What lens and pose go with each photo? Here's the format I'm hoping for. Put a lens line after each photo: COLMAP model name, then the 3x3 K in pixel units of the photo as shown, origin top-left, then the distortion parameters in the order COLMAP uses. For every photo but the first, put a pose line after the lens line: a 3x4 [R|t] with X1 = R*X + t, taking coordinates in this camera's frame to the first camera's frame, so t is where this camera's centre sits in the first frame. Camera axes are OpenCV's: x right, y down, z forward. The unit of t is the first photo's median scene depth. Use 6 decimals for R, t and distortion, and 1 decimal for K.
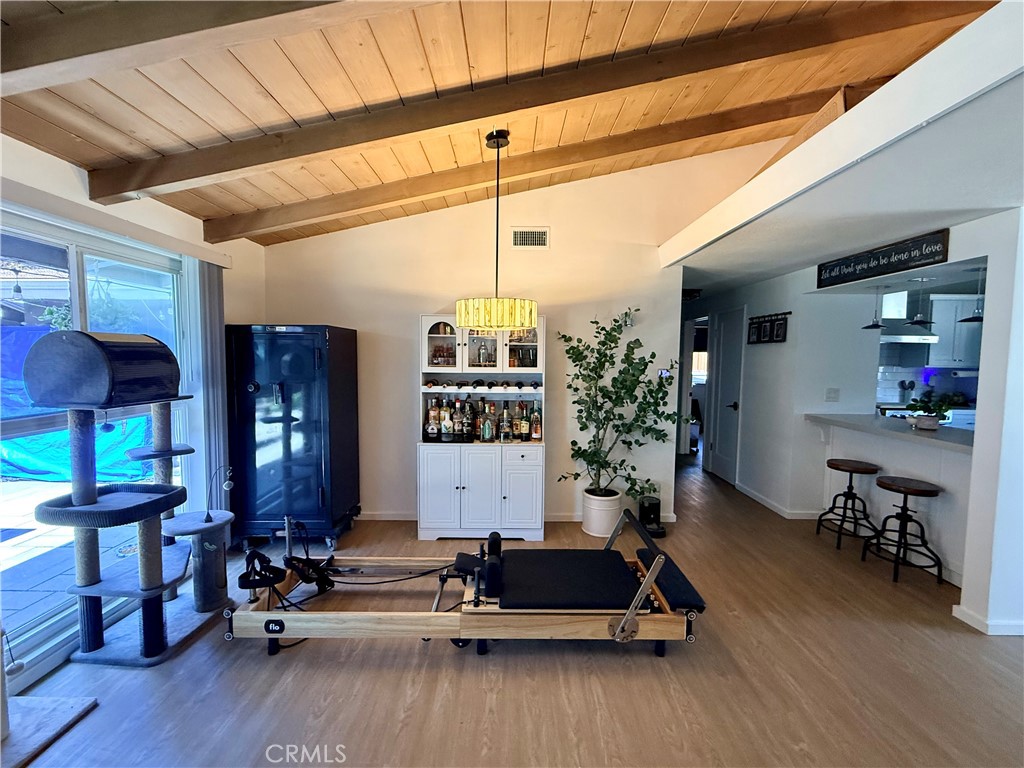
lens RADIAL K [[424.7, 0, 511.4], [0, 424.7, 382.3], [0, 0, 1]] dist [0.003784, -0.001573]
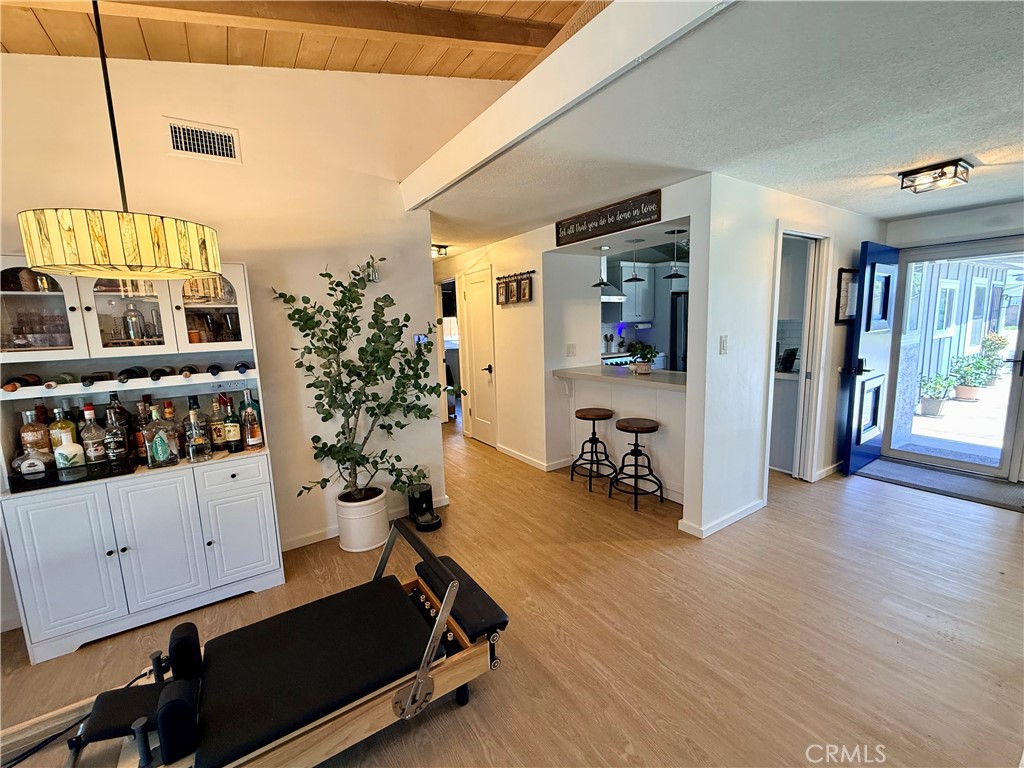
lens RADIAL K [[424.7, 0, 514.1], [0, 424.7, 383.2], [0, 0, 1]] dist [0.003784, -0.001573]
pose [[0.831467, -0.115452, 0.543445, 0.045810], [0.076378, 0.992636, 0.094022, 0.000658], [-0.550298, -0.036669, 0.834163, 0.201229]]
